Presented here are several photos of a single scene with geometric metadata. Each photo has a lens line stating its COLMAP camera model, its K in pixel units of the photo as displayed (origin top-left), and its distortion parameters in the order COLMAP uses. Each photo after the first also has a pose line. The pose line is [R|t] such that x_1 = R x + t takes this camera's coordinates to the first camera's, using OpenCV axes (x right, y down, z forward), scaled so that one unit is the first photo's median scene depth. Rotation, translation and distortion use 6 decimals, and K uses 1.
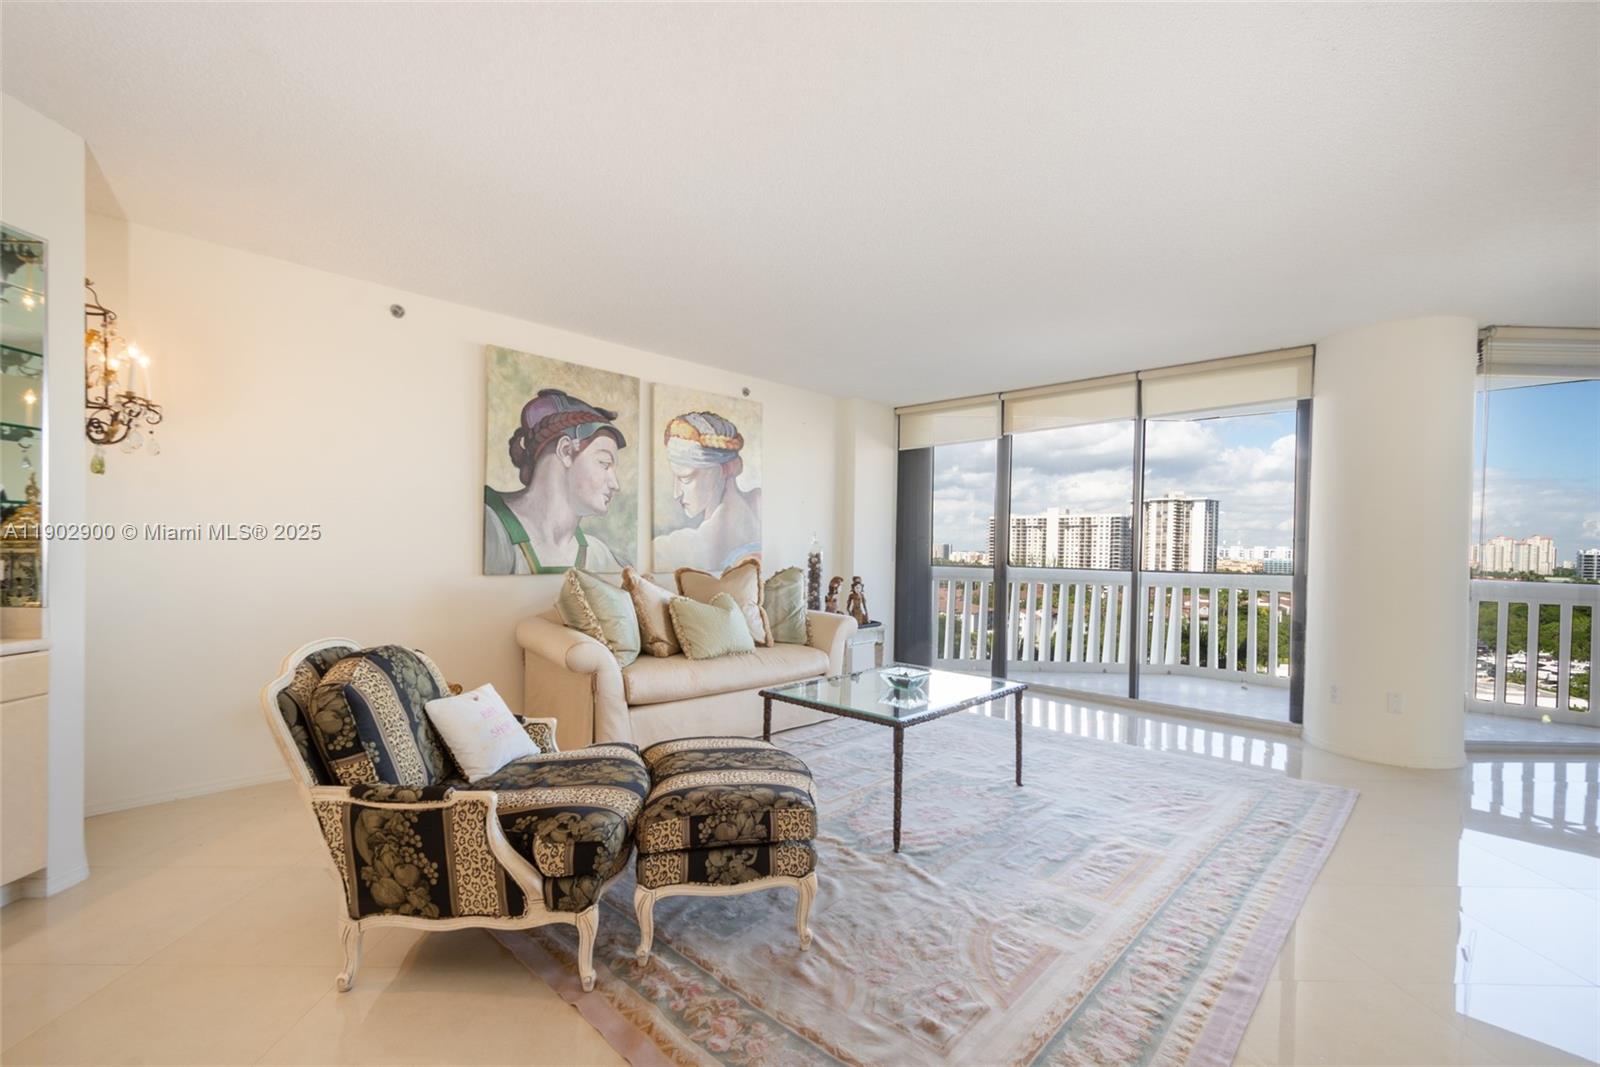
lens RADIAL K [[710.4, 0, 793.2], [0, 710.4, 543.1], [0, 0, 1]] dist [0.004564, 0.000126]
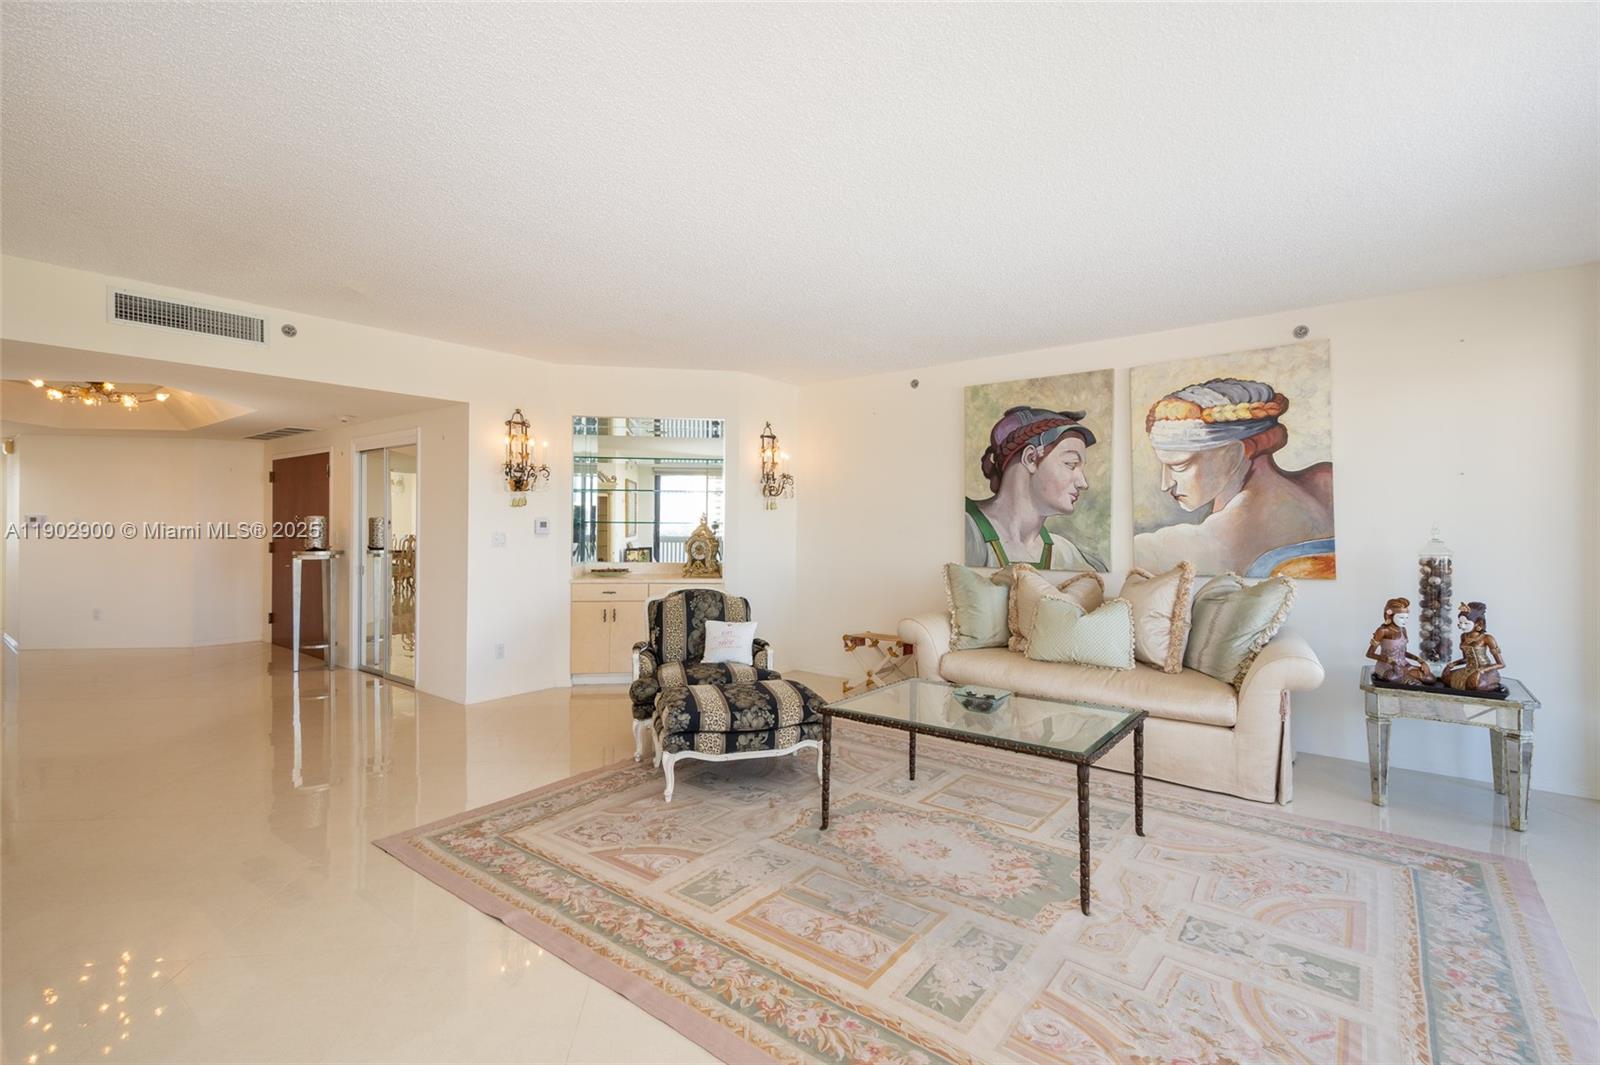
lens RADIAL K [[710.4, 0, 793.6], [0, 710.4, 530.1], [0, 0, 1]] dist [0.004564, 0.000126]
pose [[0.091443, -0.016522, -0.995673, 0.726489], [-0.002046, 0.999857, -0.016780, 0.001453], [0.995808, 0.003571, 0.091397, 0.511730]]
